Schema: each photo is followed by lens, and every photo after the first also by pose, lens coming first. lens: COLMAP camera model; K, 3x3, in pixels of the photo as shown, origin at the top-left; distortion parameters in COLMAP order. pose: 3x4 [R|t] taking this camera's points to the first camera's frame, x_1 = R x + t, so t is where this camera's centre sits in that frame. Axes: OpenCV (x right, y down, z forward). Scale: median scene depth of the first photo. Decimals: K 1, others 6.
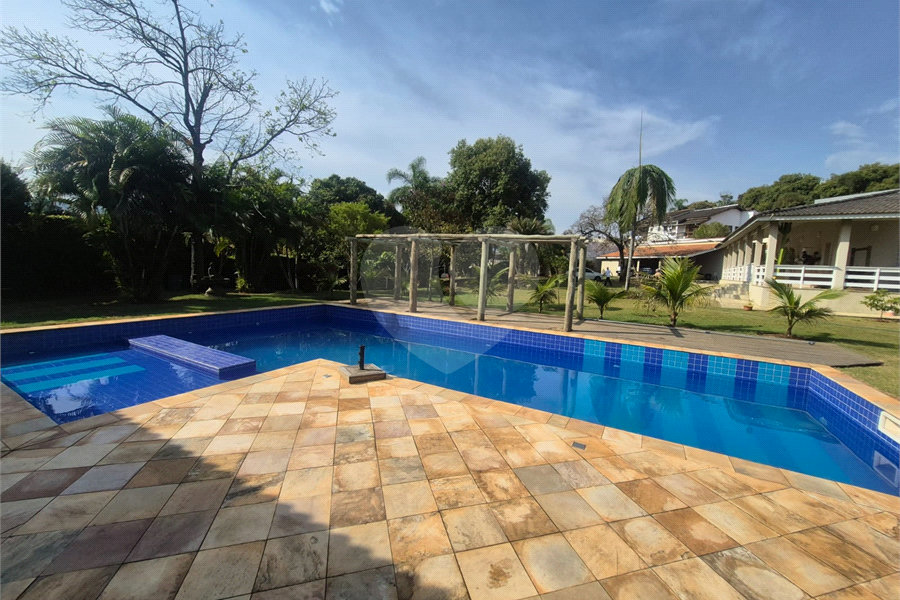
lens RADIAL K [[353.5, 0, 444.4], [0, 353.5, 301.7], [0, 0, 1]] dist [0.002730, -0.000951]
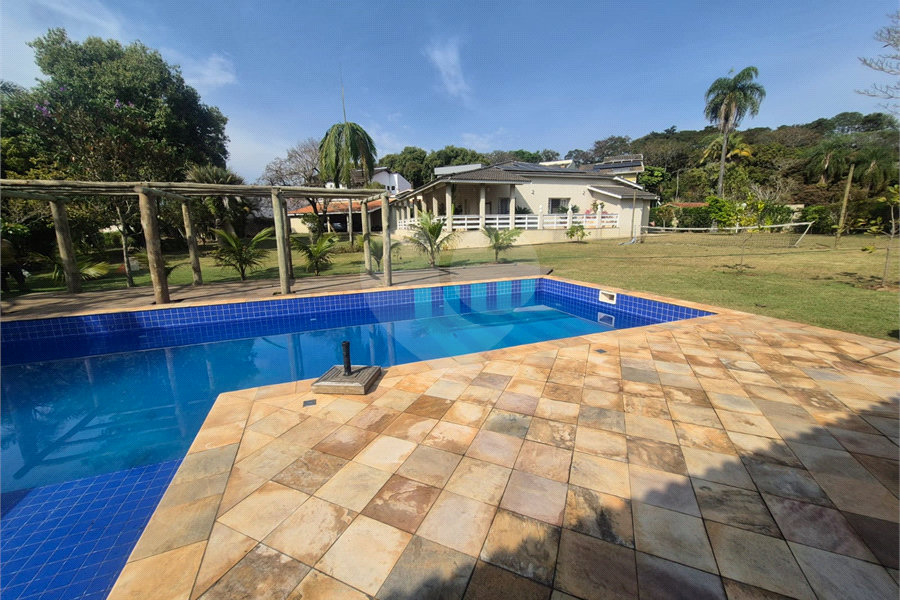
lens RADIAL K [[353.5, 0, 448.0], [0, 353.5, 301.4], [0, 0, 1]] dist [0.002730, -0.000951]
pose [[0.625107, -0.212718, 0.750994, -0.644707], [0.123790, 0.976989, 0.173691, -0.057248], [-0.770660, -0.015610, 0.637055, 0.399996]]
